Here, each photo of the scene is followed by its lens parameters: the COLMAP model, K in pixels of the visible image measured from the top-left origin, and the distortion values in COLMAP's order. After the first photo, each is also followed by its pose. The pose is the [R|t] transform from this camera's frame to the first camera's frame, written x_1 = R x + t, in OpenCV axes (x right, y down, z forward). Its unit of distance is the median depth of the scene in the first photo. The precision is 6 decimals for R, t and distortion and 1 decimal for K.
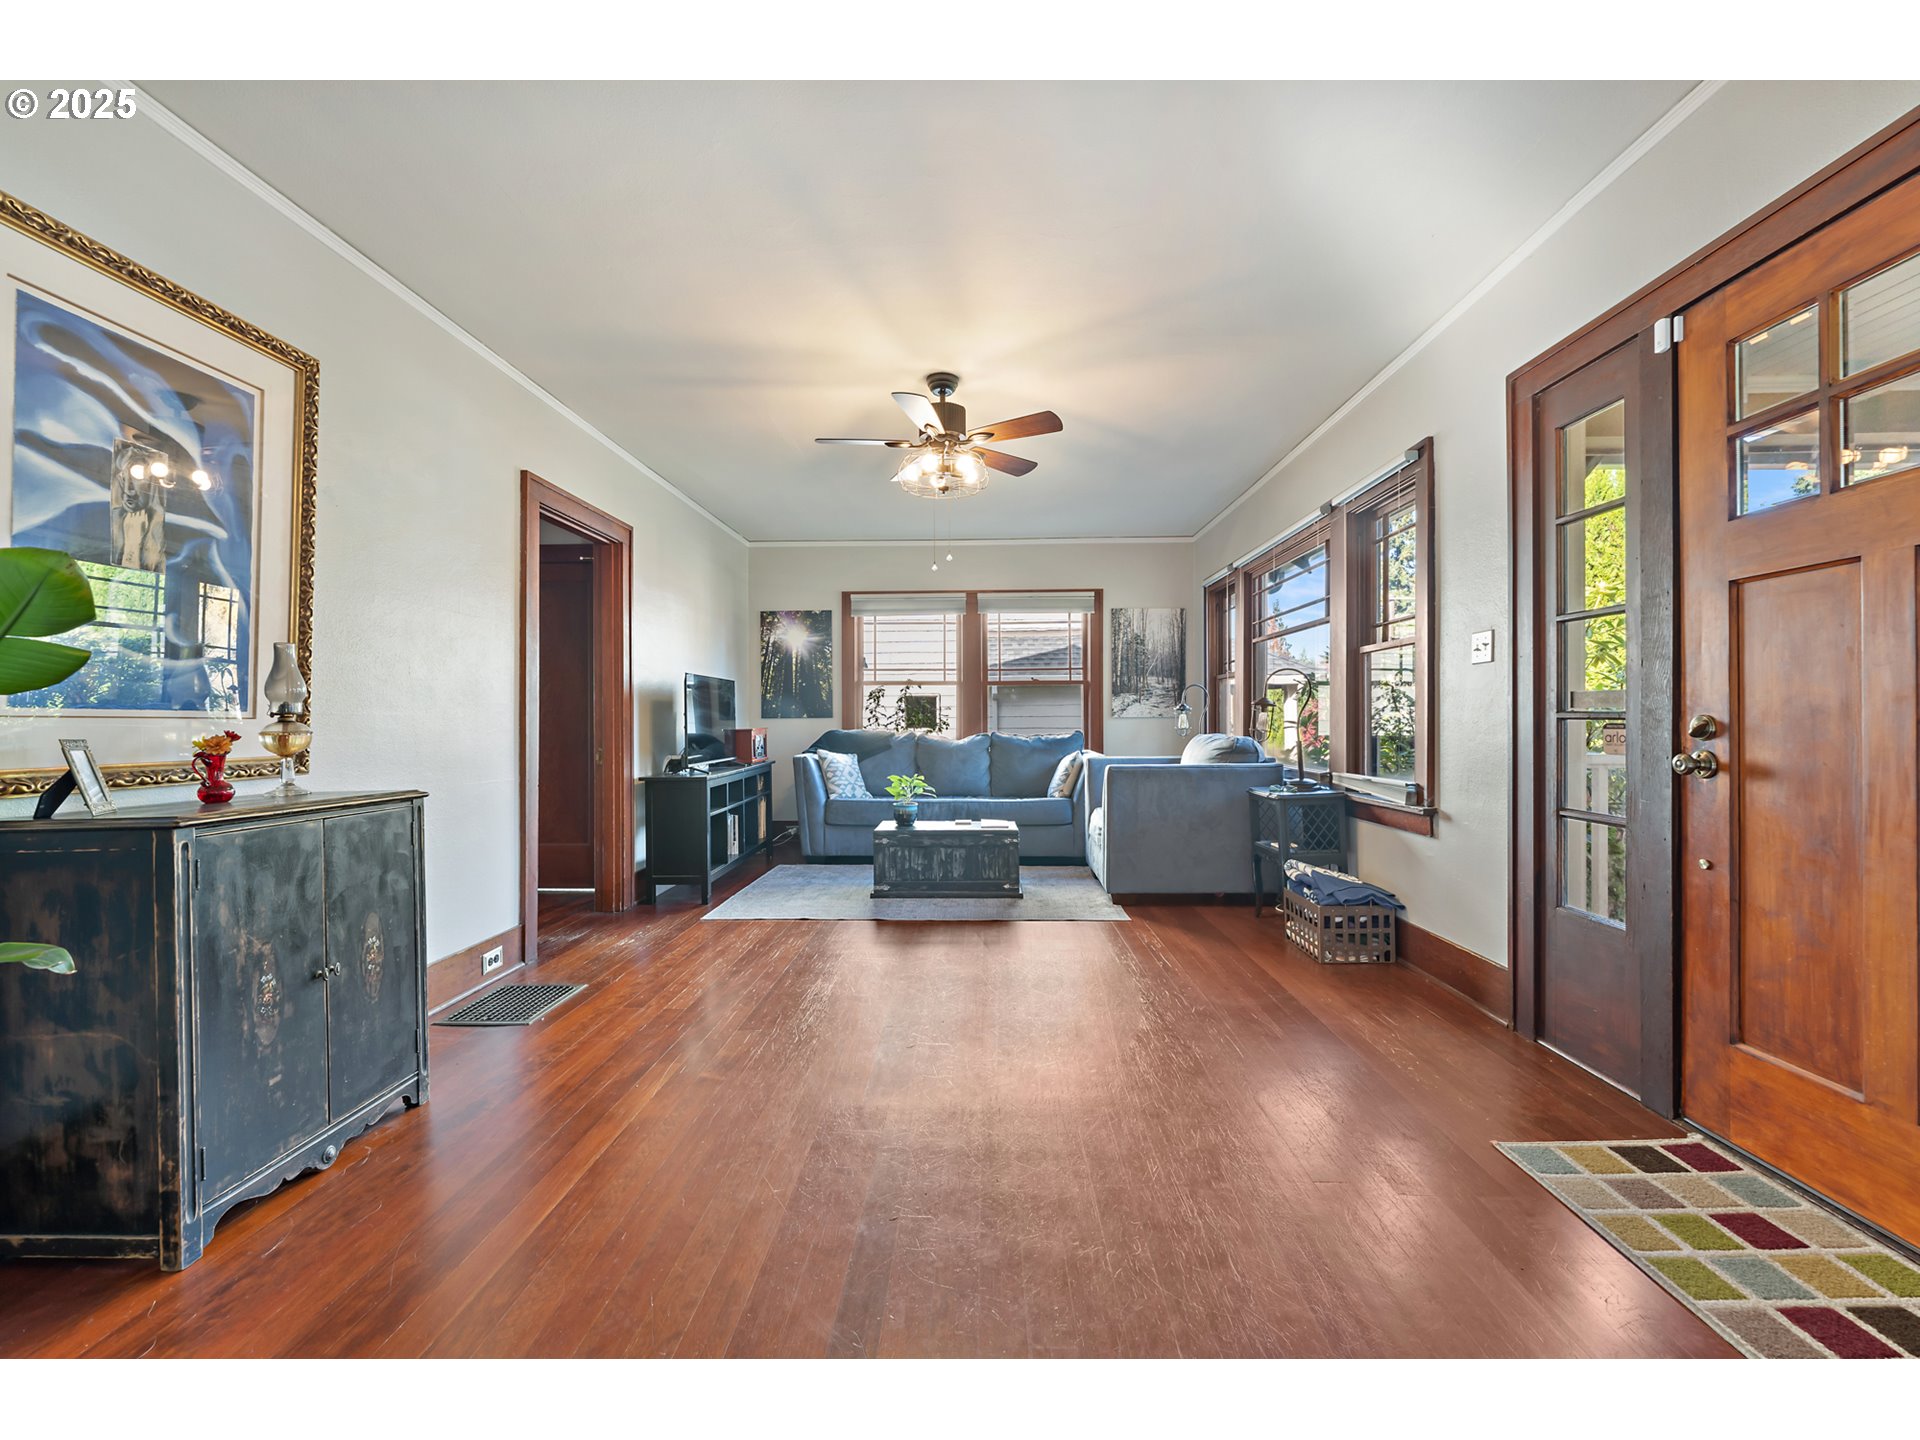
lens RADIAL K [[796.5, 0, 946.3], [0, 796.5, 714.3], [0, 0, 1]] dist [-0.000314, -0.000145]
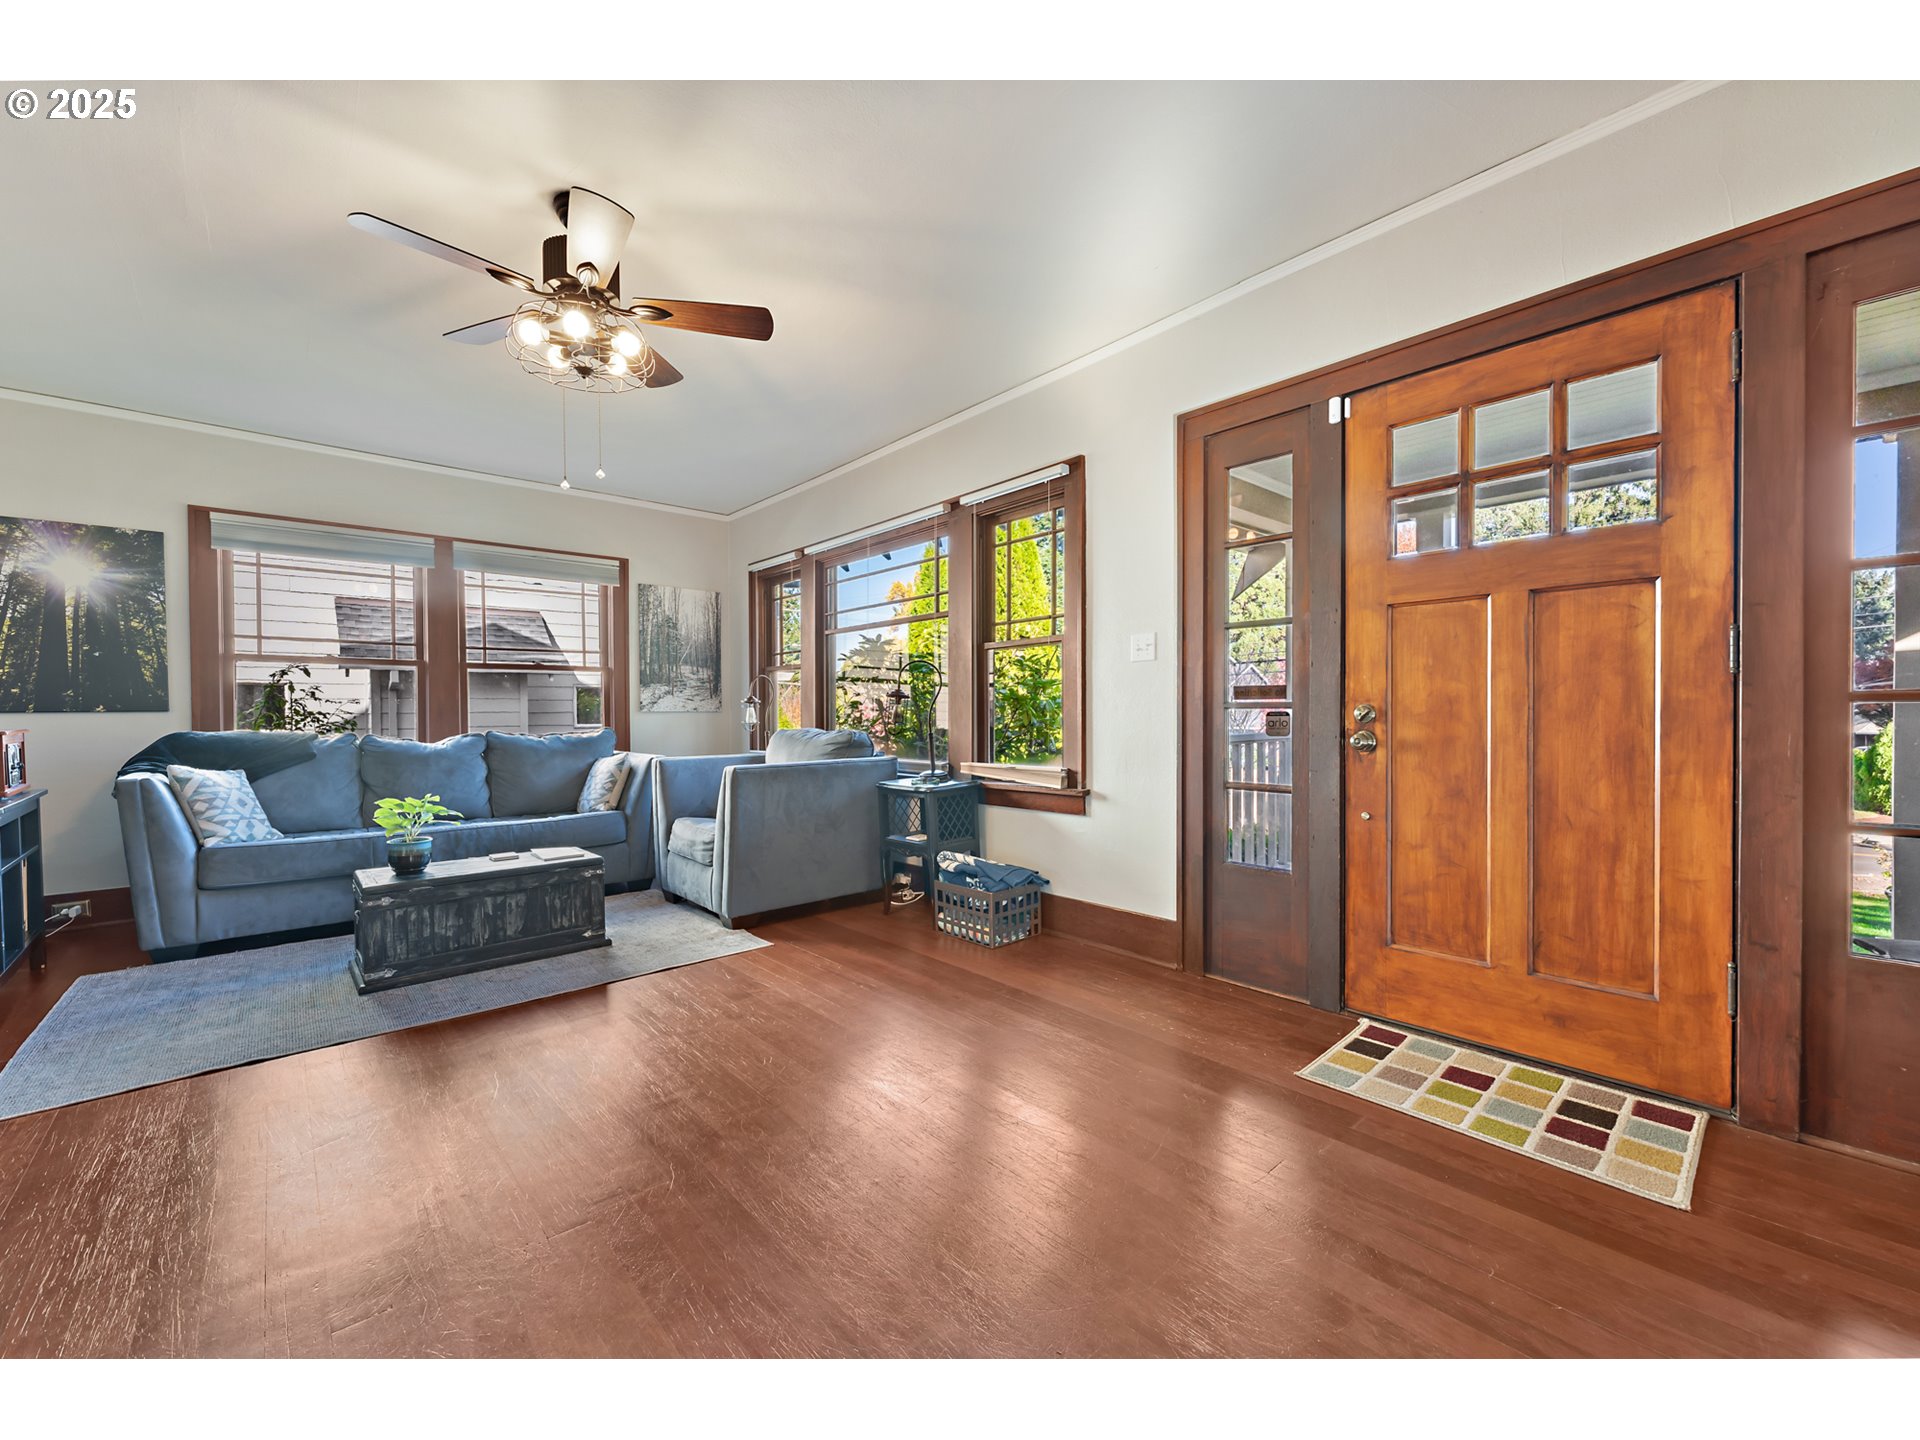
lens RADIAL K [[781.1, 0, 965.3], [0, 781.1, 725.4], [0, 0, 1]] dist [0.001008, 0.000169]
pose [[0.713258, -0.011770, 0.700803, -0.240903], [-0.000475, 0.999851, 0.017276, 0.007583], [-0.700902, -0.012655, 0.713145, 0.292278]]
